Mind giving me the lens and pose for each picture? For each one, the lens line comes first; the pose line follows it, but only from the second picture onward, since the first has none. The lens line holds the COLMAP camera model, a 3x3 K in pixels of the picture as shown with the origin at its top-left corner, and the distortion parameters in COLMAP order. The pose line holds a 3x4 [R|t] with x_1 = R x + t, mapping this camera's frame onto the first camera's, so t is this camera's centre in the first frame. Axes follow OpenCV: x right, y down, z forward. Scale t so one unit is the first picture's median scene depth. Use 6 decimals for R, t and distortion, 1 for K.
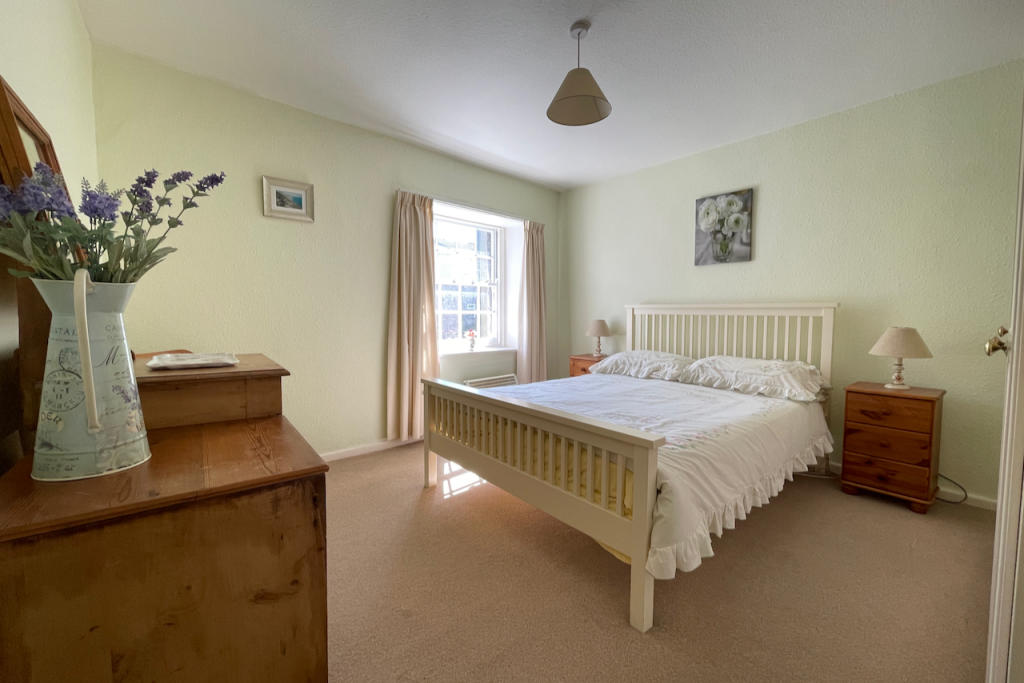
lens RADIAL K [[416.8, 0, 511.3], [0, 416.8, 338.9], [0, 0, 1]] dist [-0.001389, -0.000460]
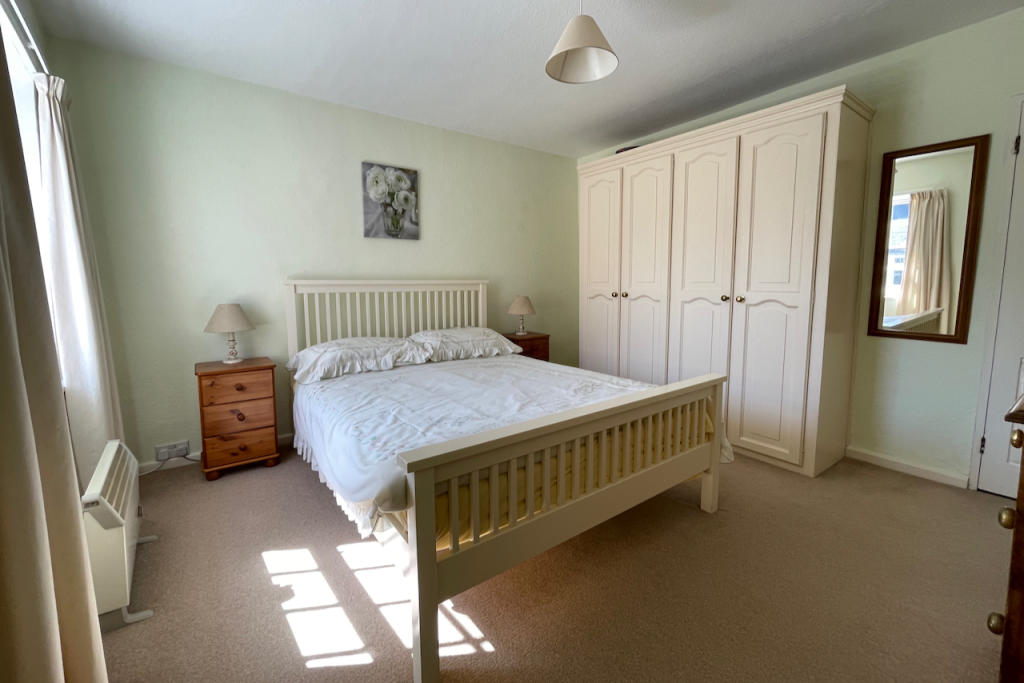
lens RADIAL K [[432.0, 0, 510.2], [0, 432.0, 319.8], [0, 0, 1]] dist [0.000144, -0.000106]
pose [[0.040340, -0.072056, 0.996584, -0.504389], [0.090255, 0.993582, 0.068185, -0.038568], [-0.995101, 0.087196, 0.046585, 0.710879]]
